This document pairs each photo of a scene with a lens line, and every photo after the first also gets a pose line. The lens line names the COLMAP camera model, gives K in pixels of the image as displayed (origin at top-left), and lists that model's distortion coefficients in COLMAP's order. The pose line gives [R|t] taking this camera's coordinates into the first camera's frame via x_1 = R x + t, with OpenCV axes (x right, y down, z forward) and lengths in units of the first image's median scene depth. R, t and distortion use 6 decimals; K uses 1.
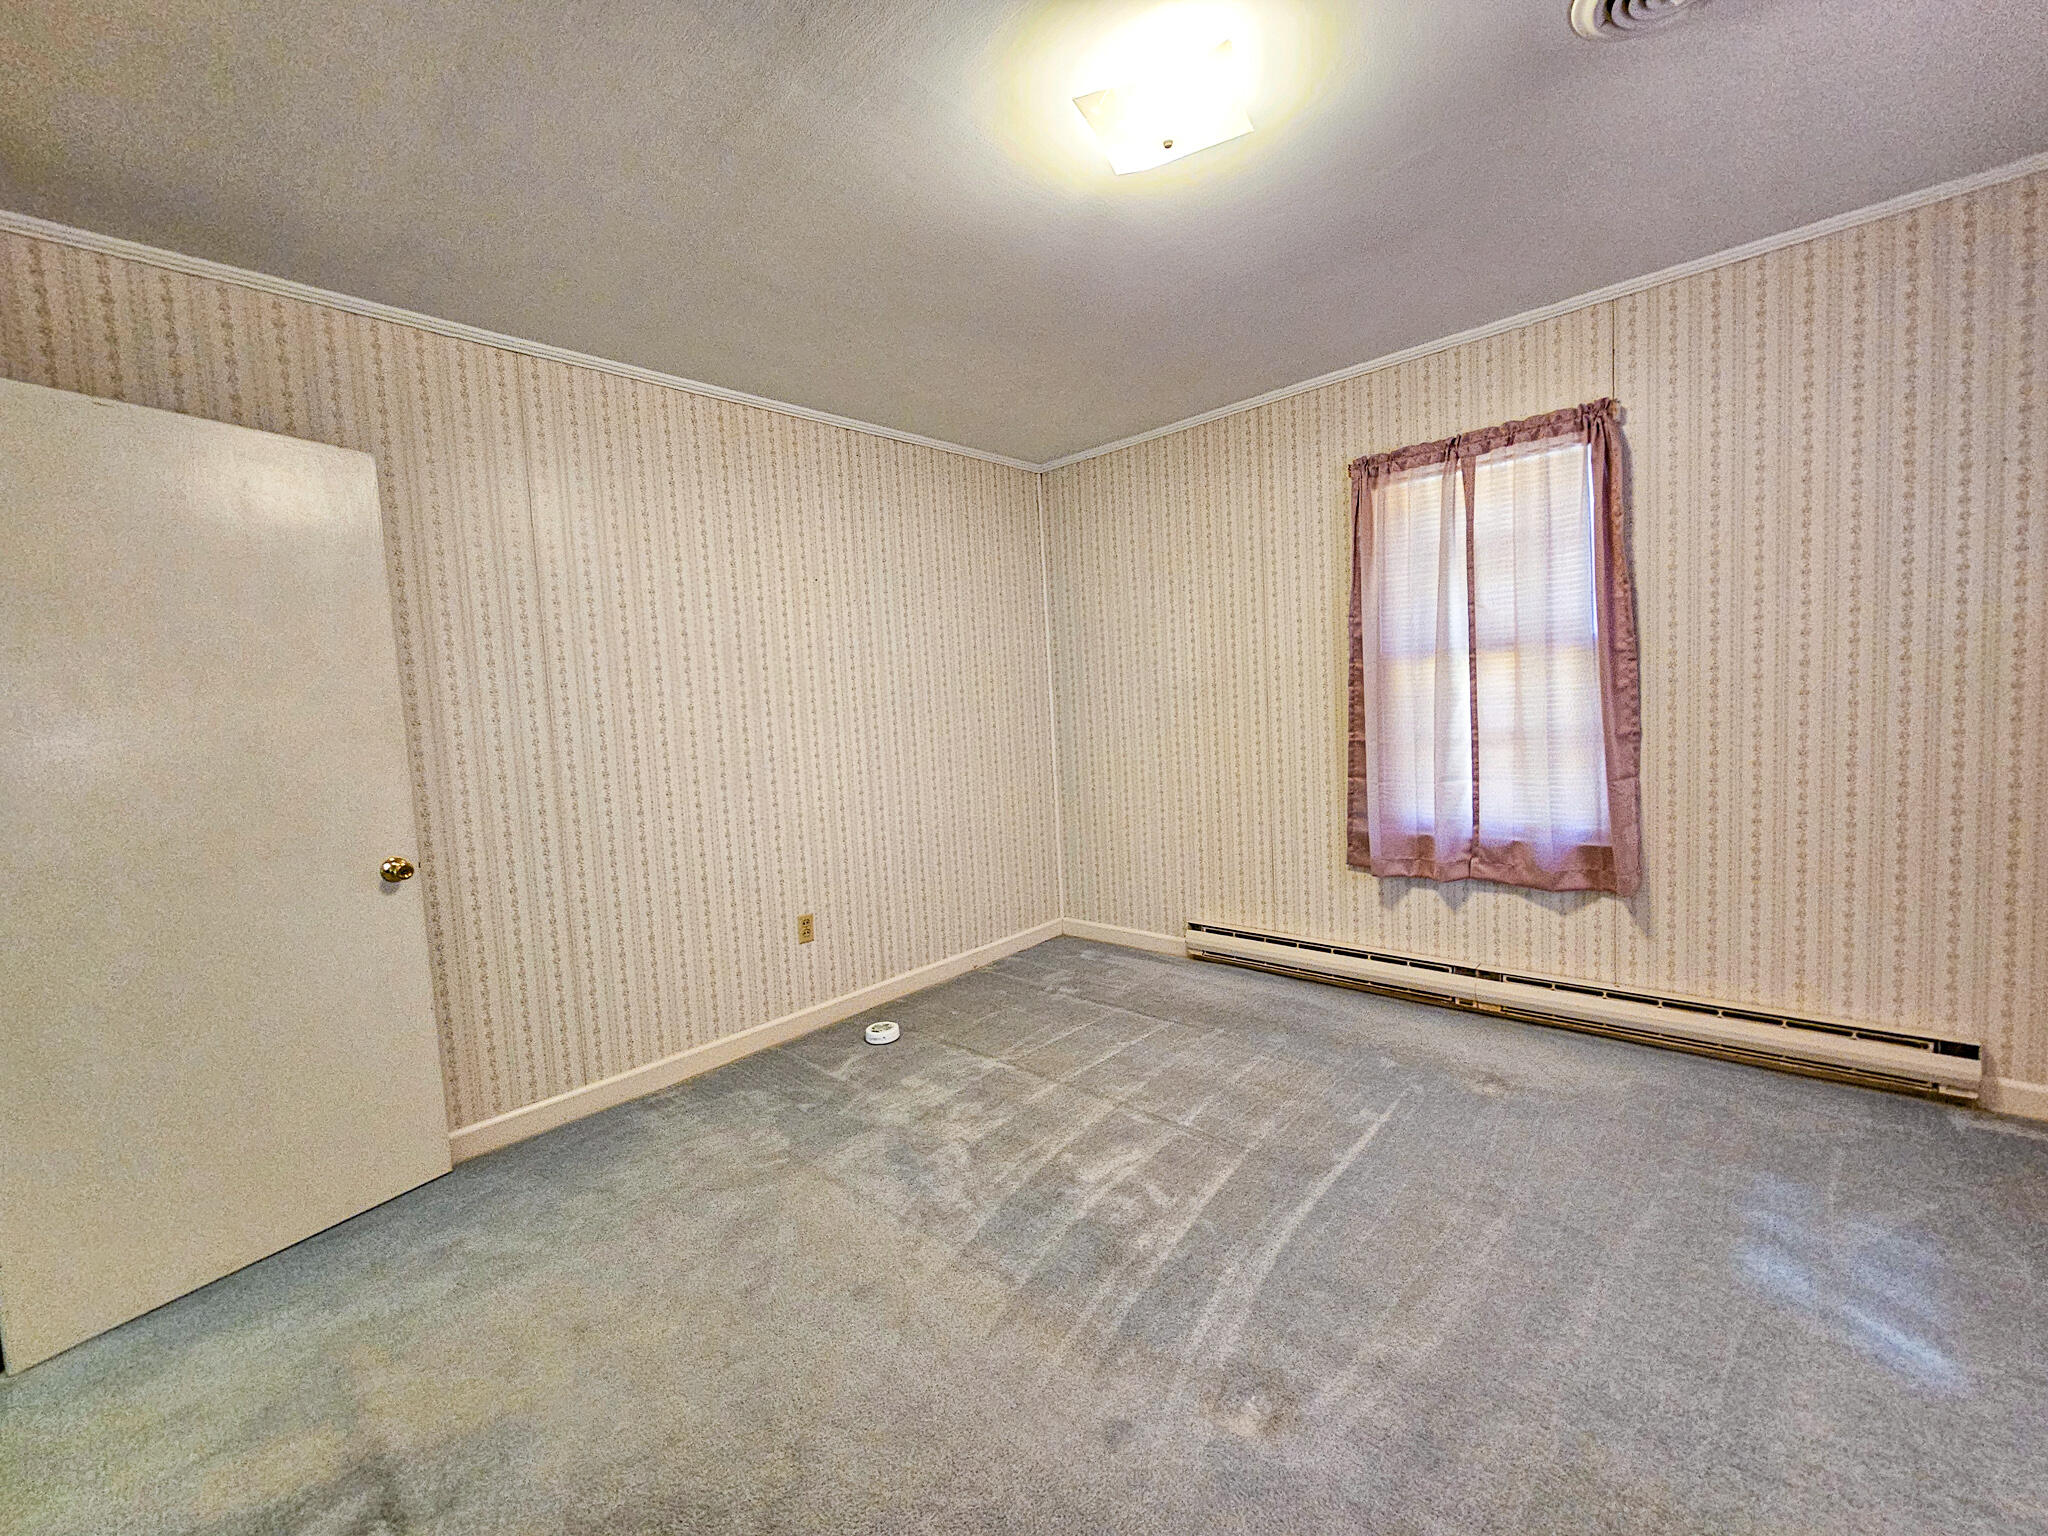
lens RADIAL K [[833.1, 0, 1032.6], [0, 833.1, 771.3], [0, 0, 1]] dist [0.001543, -0.000001]
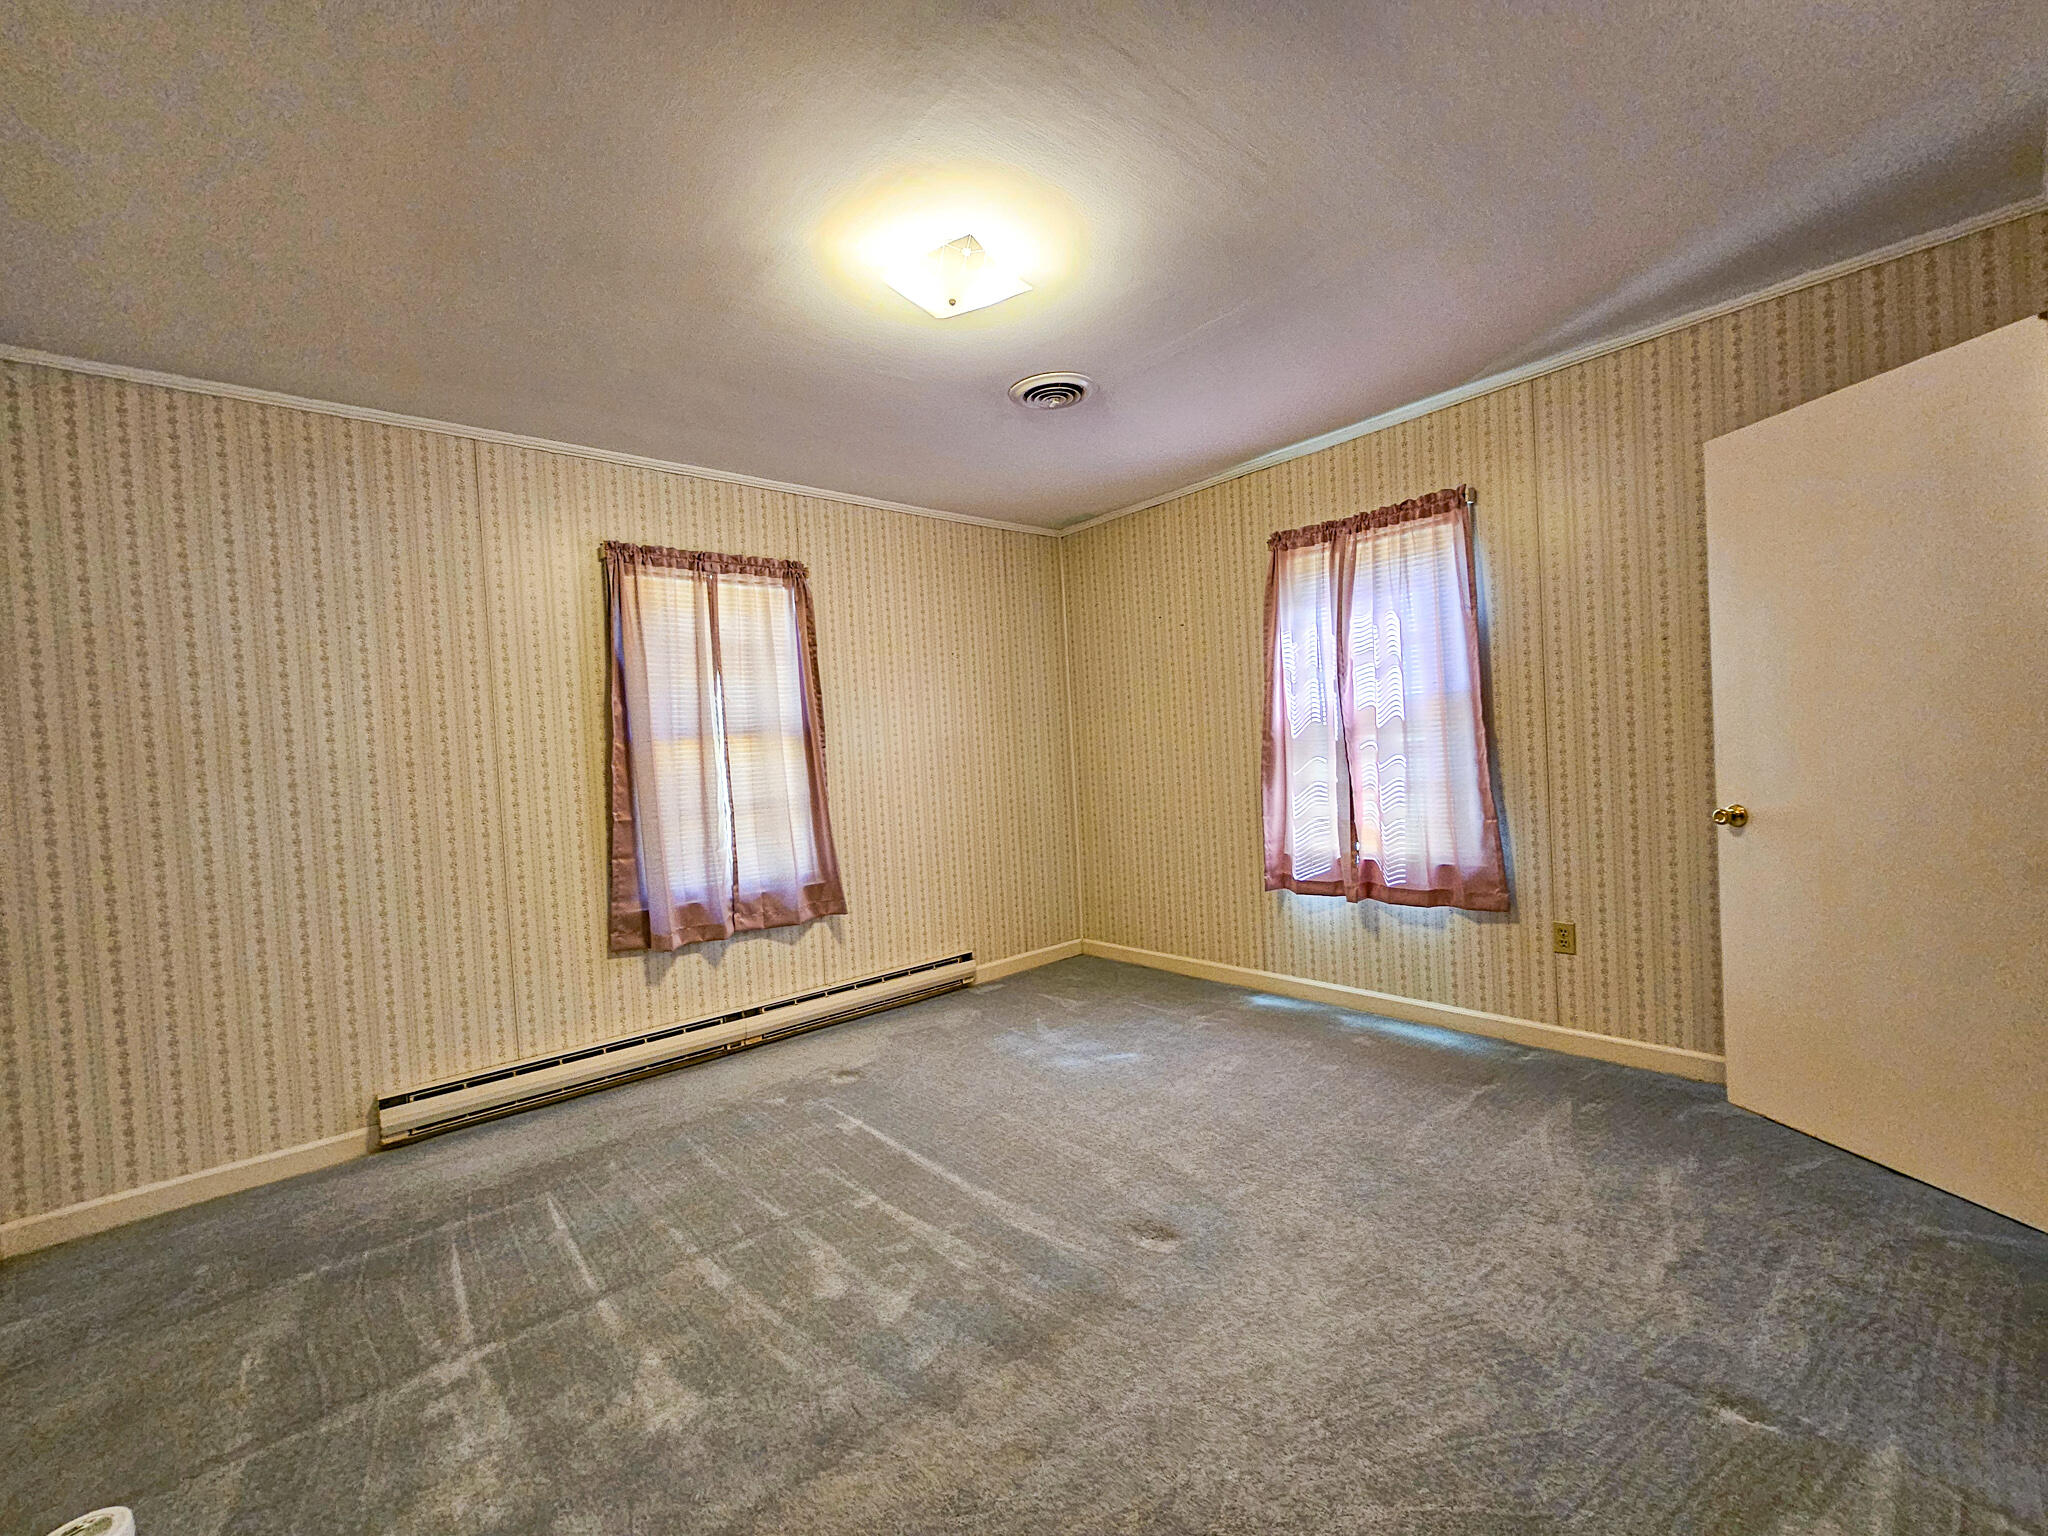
lens RADIAL K [[833.1, 0, 1032.0], [0, 833.1, 762.3], [0, 0, 1]] dist [0.001543, -0.000001]
pose [[0.137860, 0.014214, 0.990350, -0.565019], [0.113904, 0.993035, -0.030109, -0.023641], [-0.983880, 0.116956, 0.135280, 0.418569]]
